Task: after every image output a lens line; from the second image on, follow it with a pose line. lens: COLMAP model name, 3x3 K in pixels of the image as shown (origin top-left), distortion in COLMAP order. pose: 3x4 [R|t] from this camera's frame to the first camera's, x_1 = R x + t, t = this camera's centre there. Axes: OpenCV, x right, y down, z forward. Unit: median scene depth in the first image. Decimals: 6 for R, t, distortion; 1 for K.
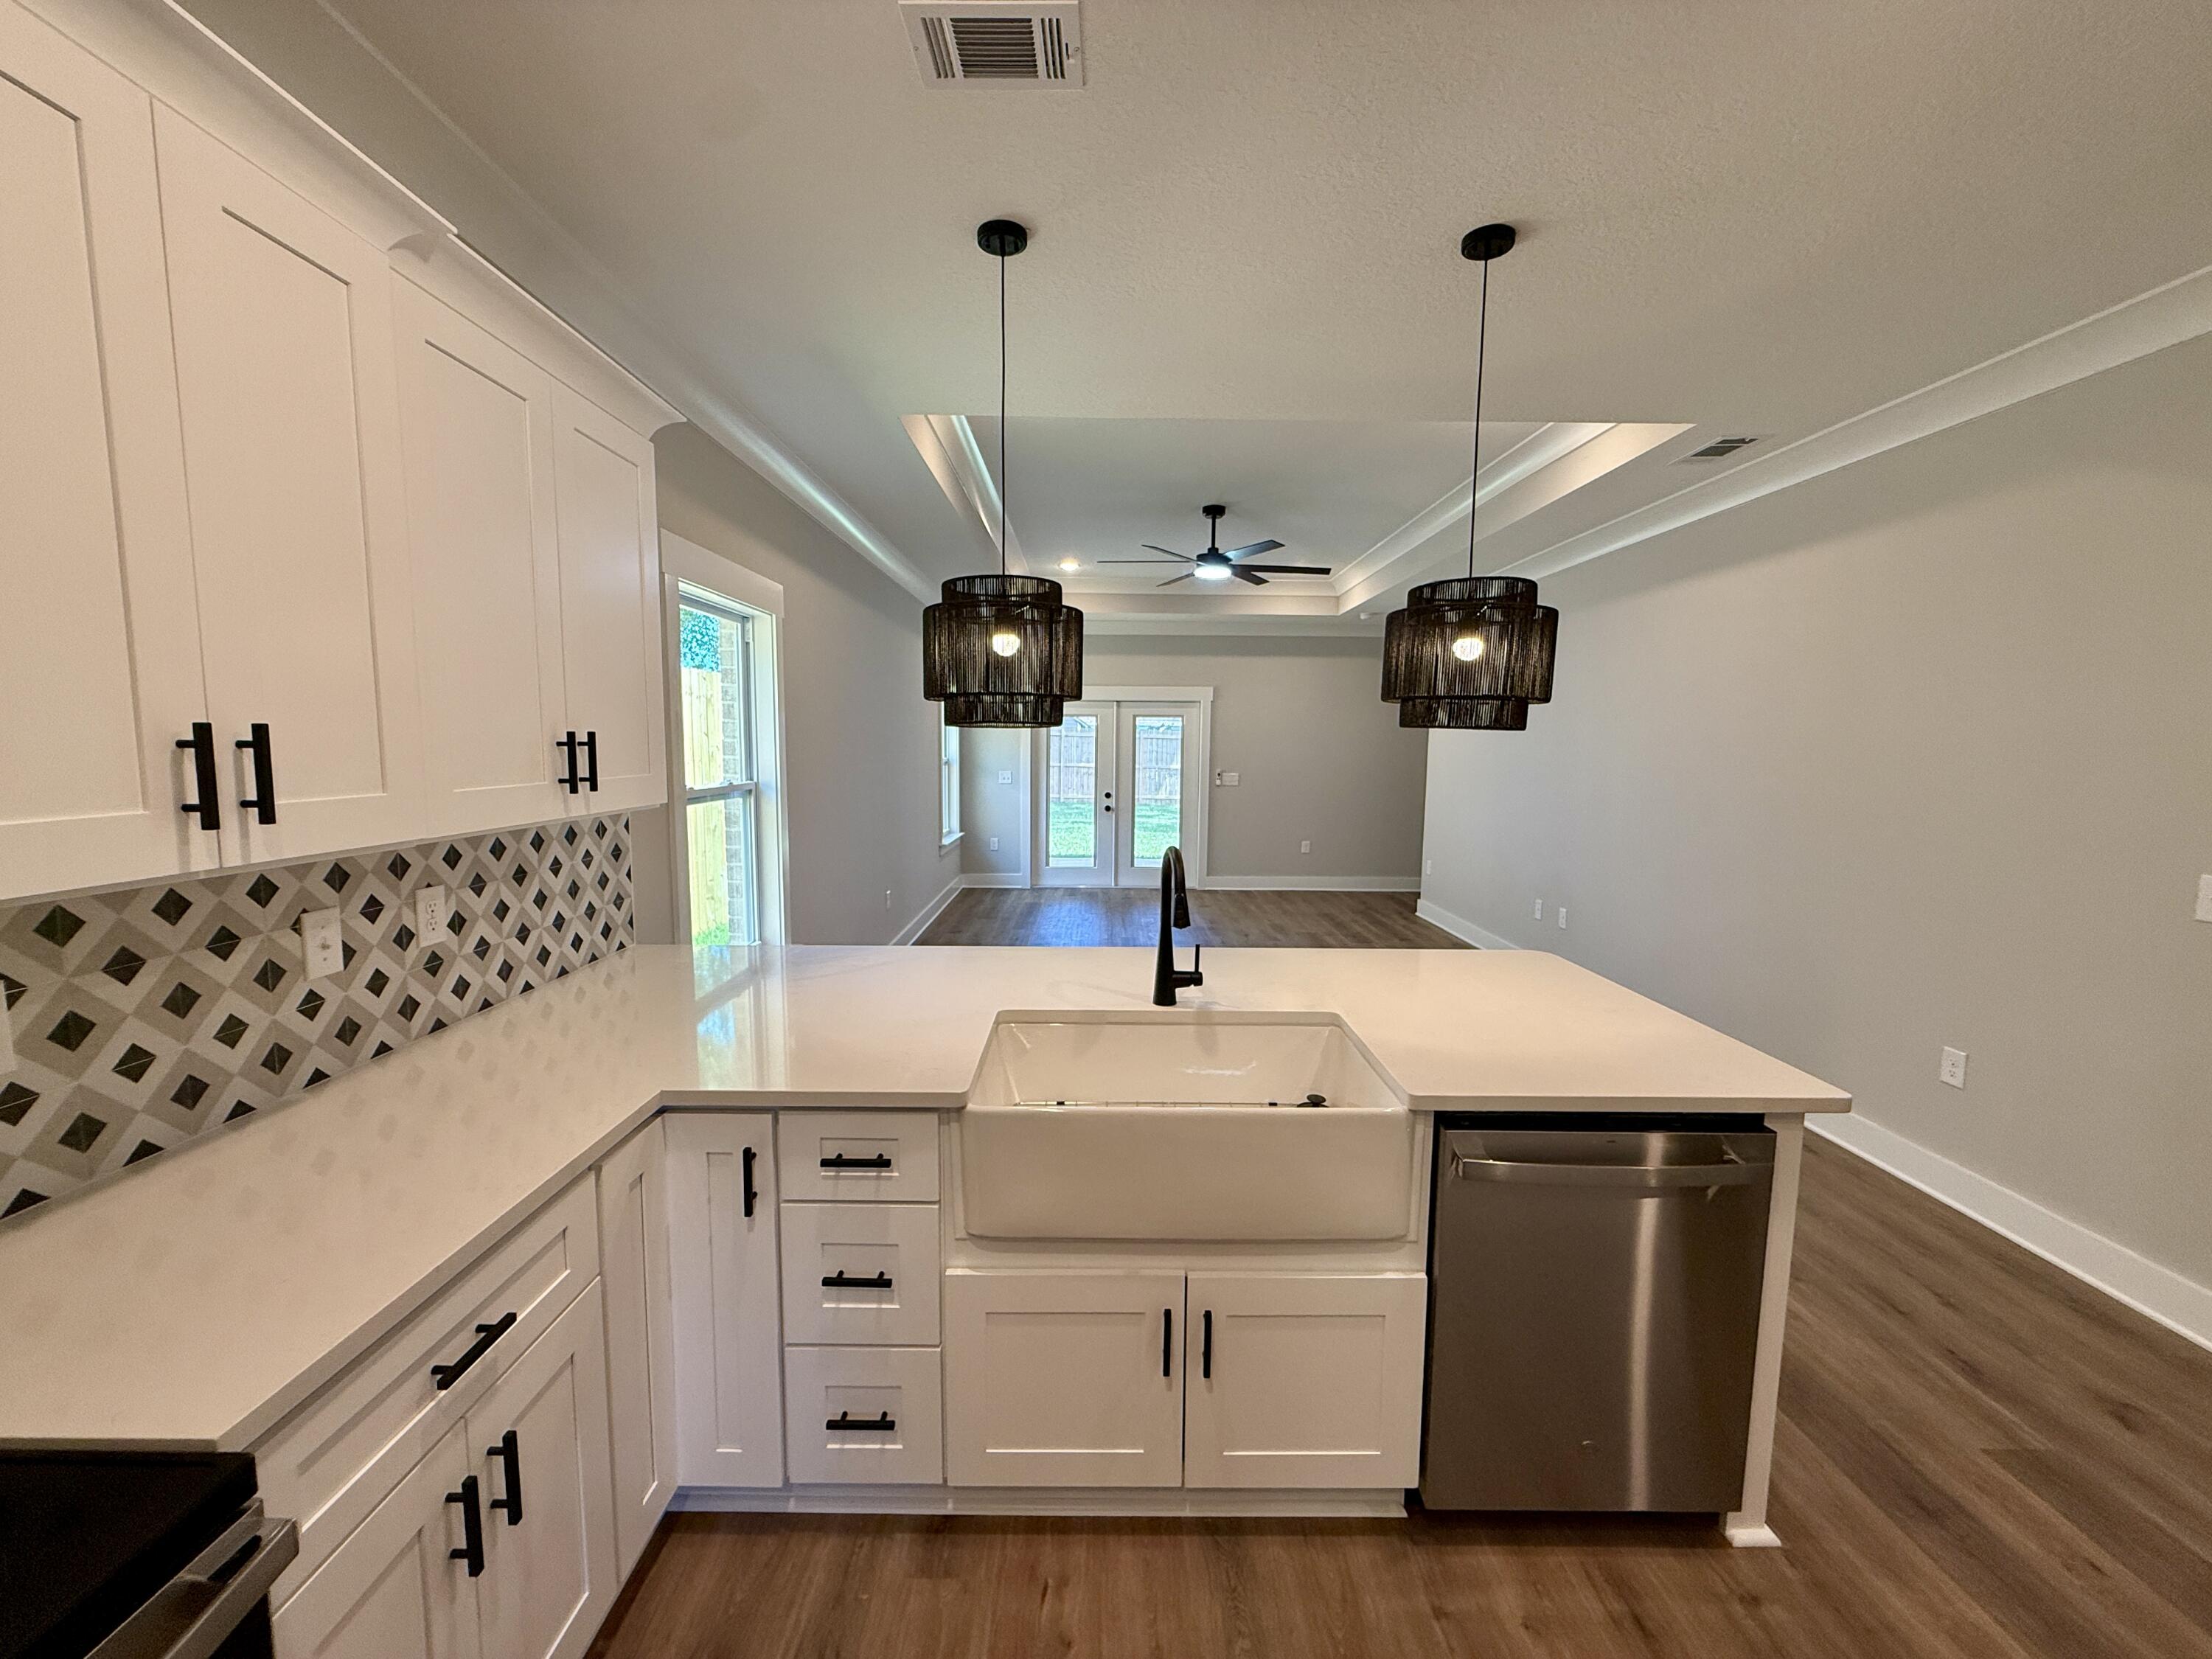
lens RADIAL K [[883.4, 0, 1107.9], [0, 883.4, 821.6], [0, 0, 1]] dist [0.001669, -0.000008]
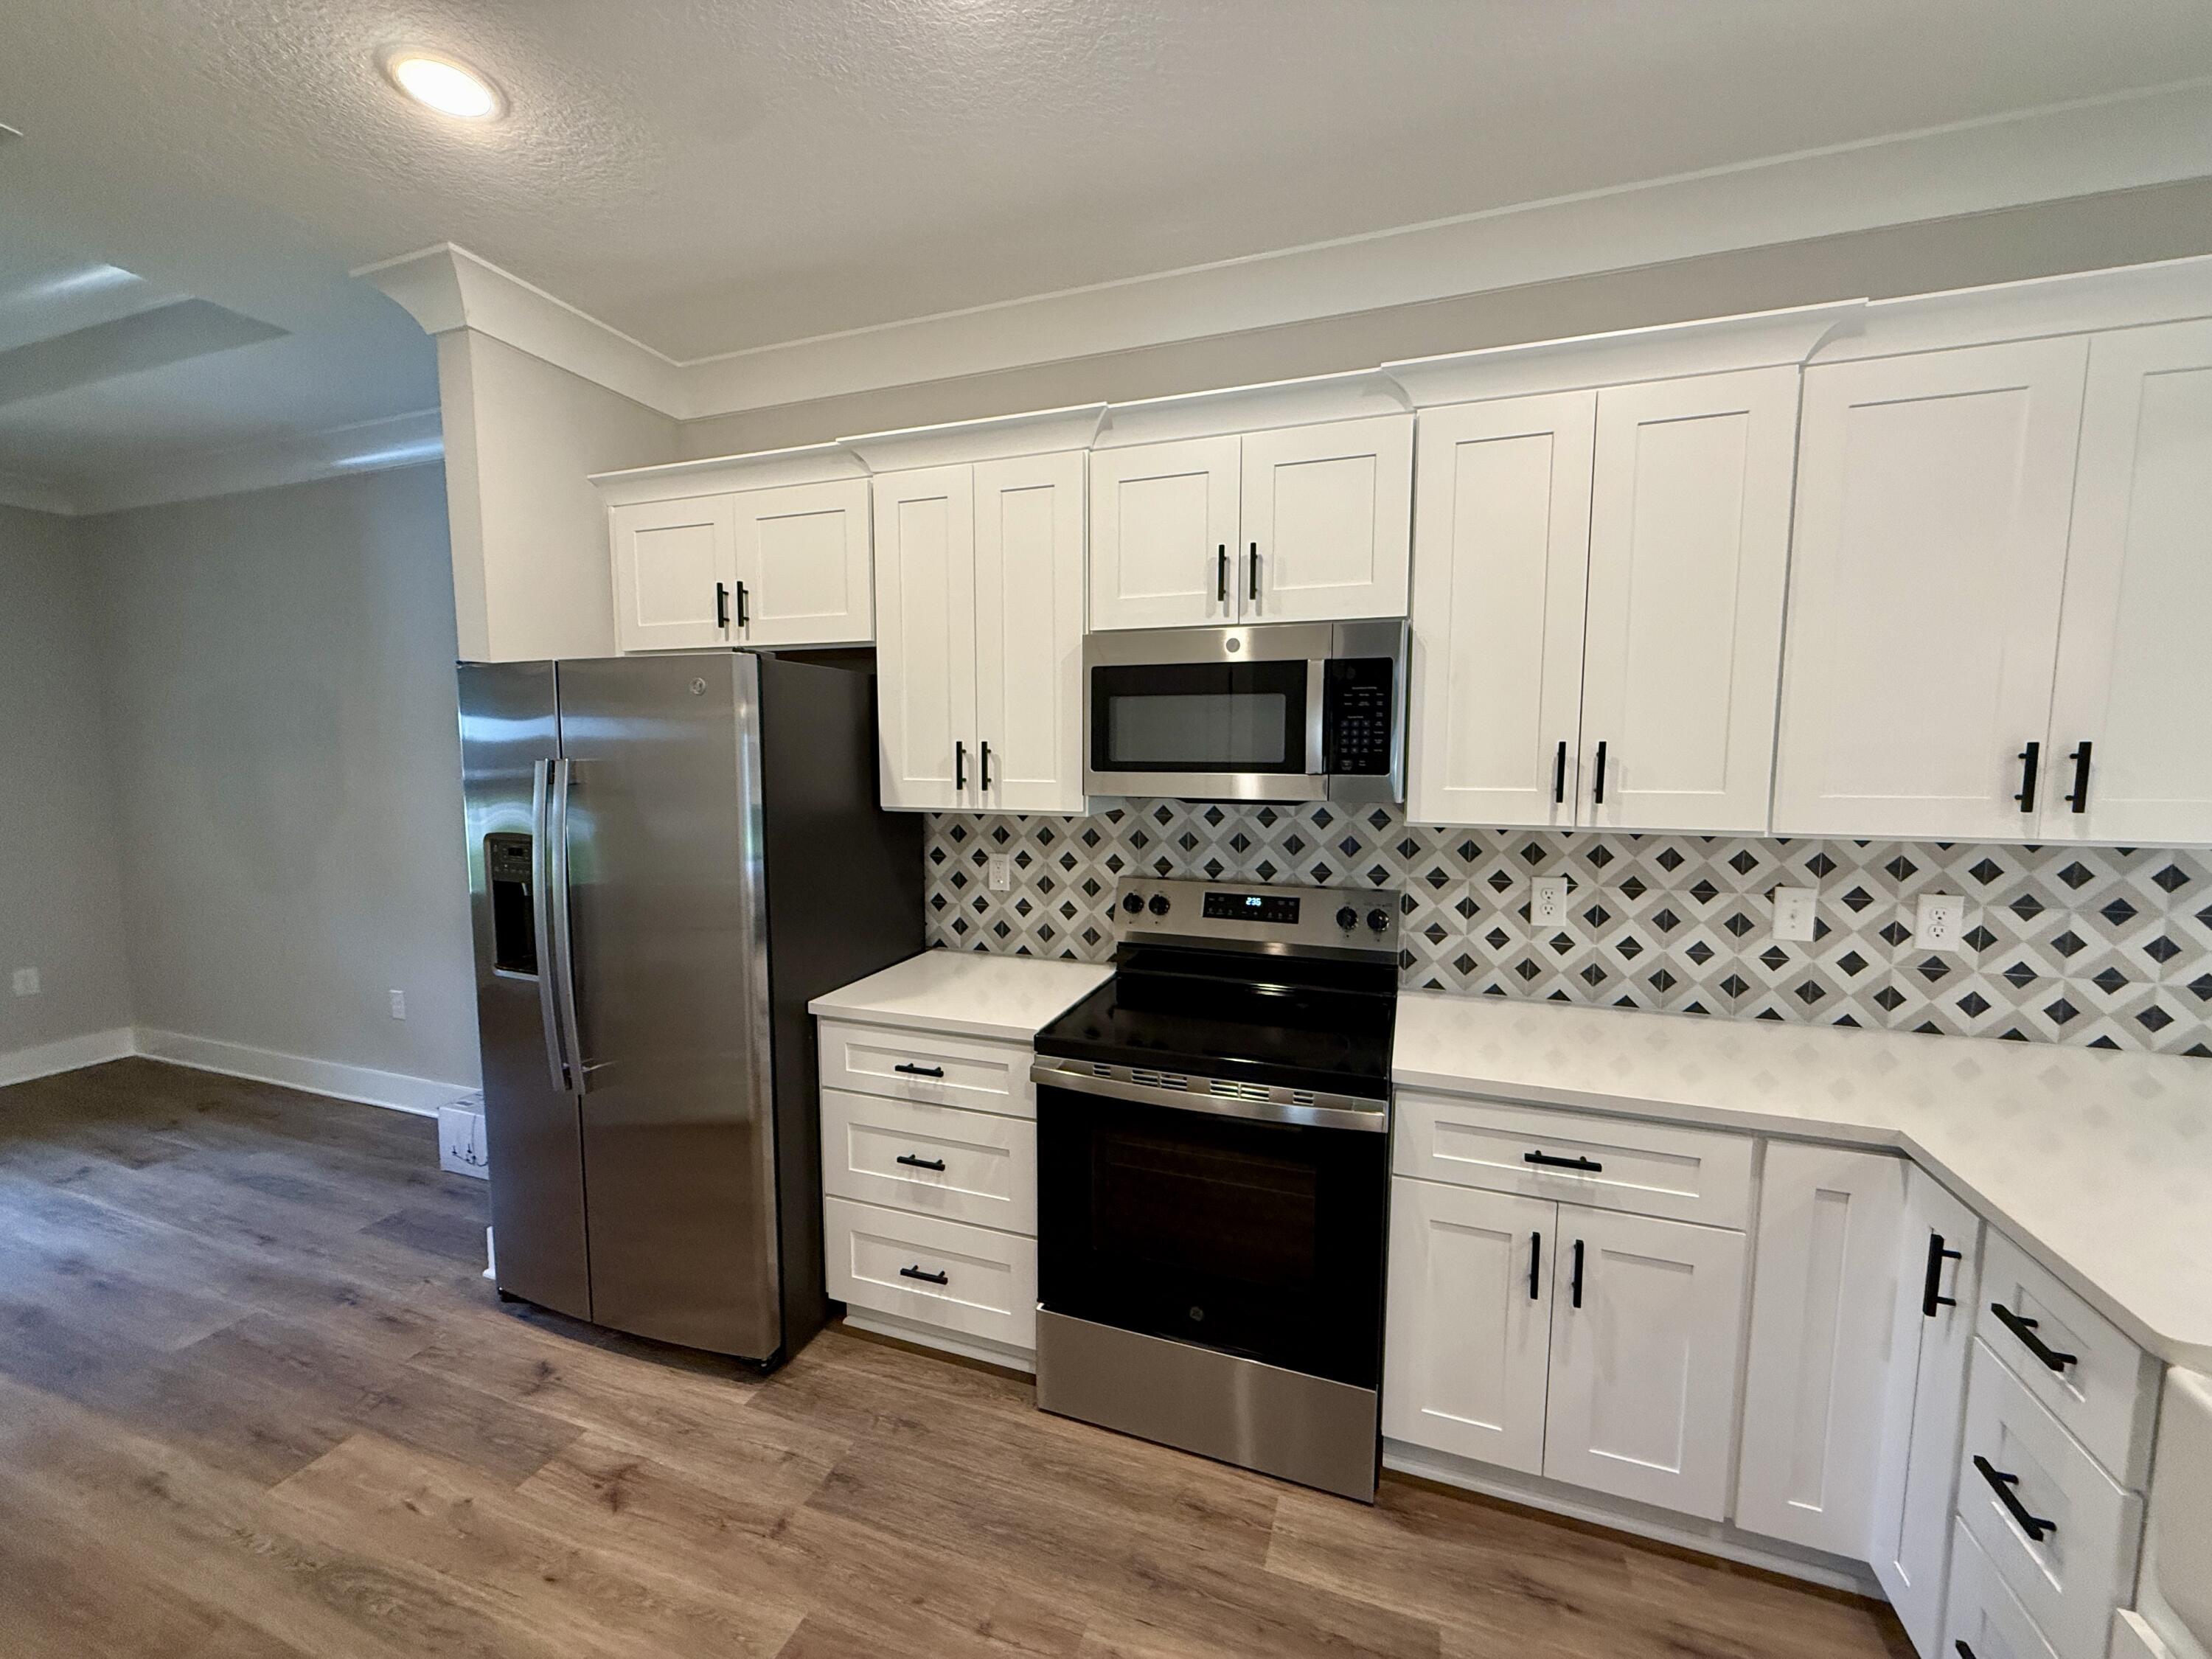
lens RADIAL K [[883.4, 0, 1116.1], [0, 883.4, 834.0], [0, 0, 1]] dist [0.001669, -0.000008]
pose [[-0.345773, 0.083522, -0.934594, 0.634394], [-0.087147, 0.988867, 0.120614, -0.044100], [0.934262, 0.123152, -0.334645, 0.529365]]
